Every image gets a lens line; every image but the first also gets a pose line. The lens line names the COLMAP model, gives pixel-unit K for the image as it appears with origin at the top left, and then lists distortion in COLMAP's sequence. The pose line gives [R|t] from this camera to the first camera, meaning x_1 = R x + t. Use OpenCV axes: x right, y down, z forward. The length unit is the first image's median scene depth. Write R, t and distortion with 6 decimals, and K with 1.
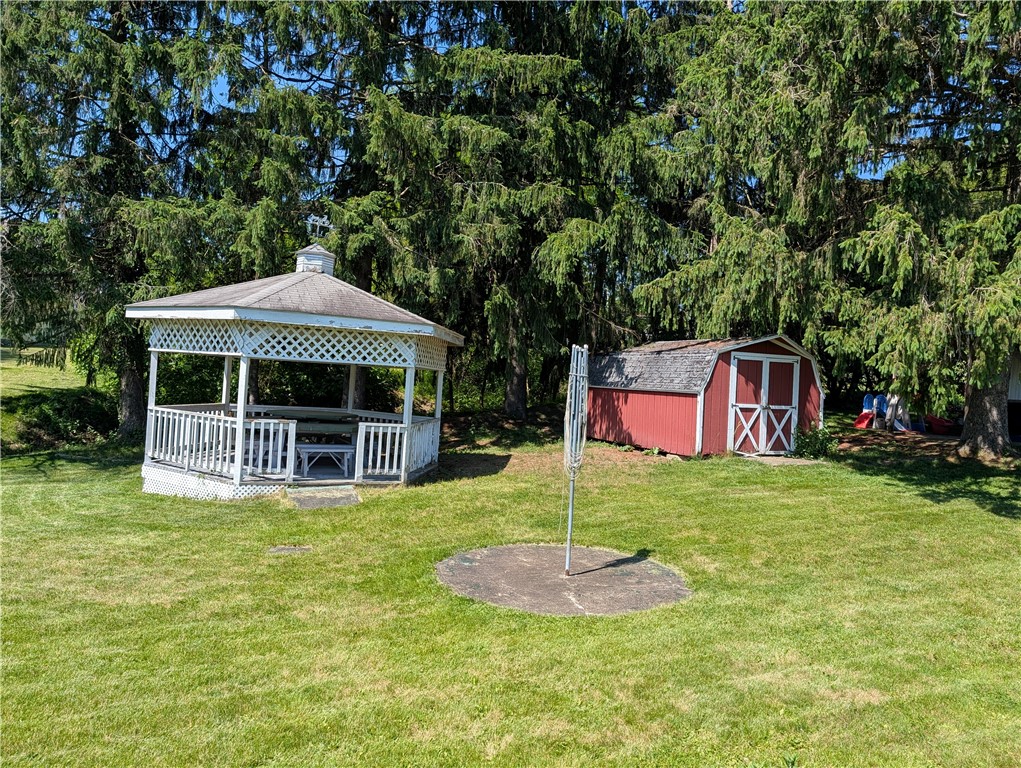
lens RADIAL K [[746.8, 0, 476.0], [0, 746.8, 382.8], [0, 0, 1]] dist [0.003165, 0.002998]
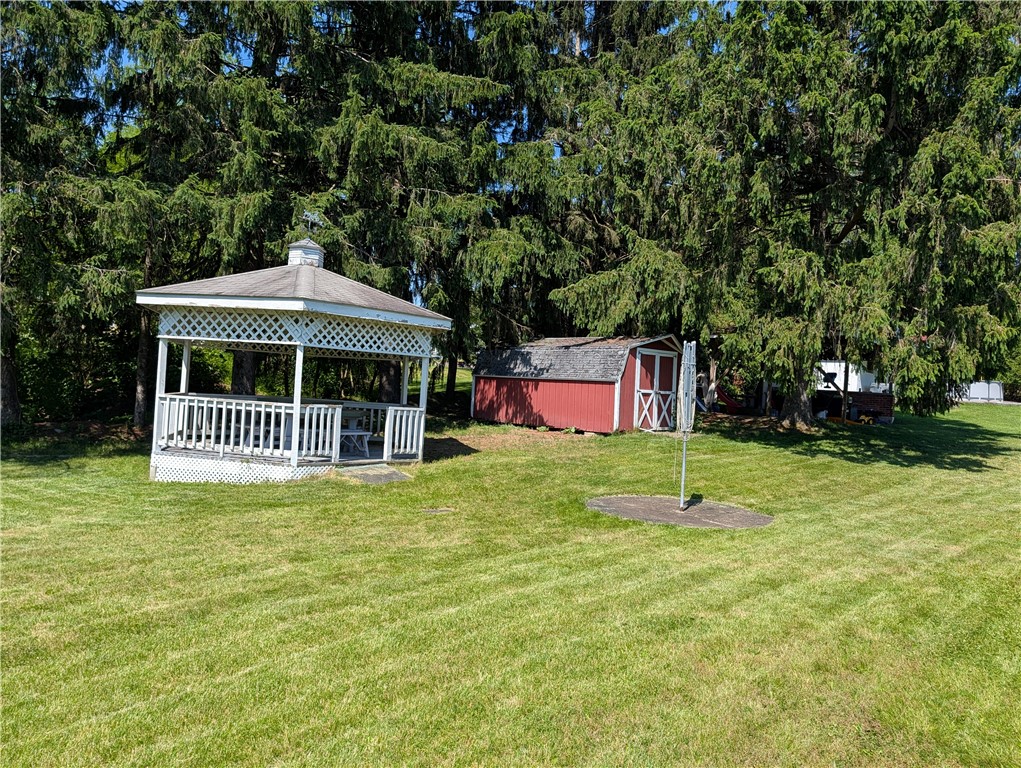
lens RADIAL K [[730.2, 0, 510.5], [0, 730.2, 384.0], [0, 0, 1]] dist [0.000188, 0.000466]
pose [[0.932916, -0.002657, 0.360084, -0.295837], [-0.001424, 0.999938, 0.011068, 0.005593], [-0.360091, -0.010839, 0.932854, -0.055166]]
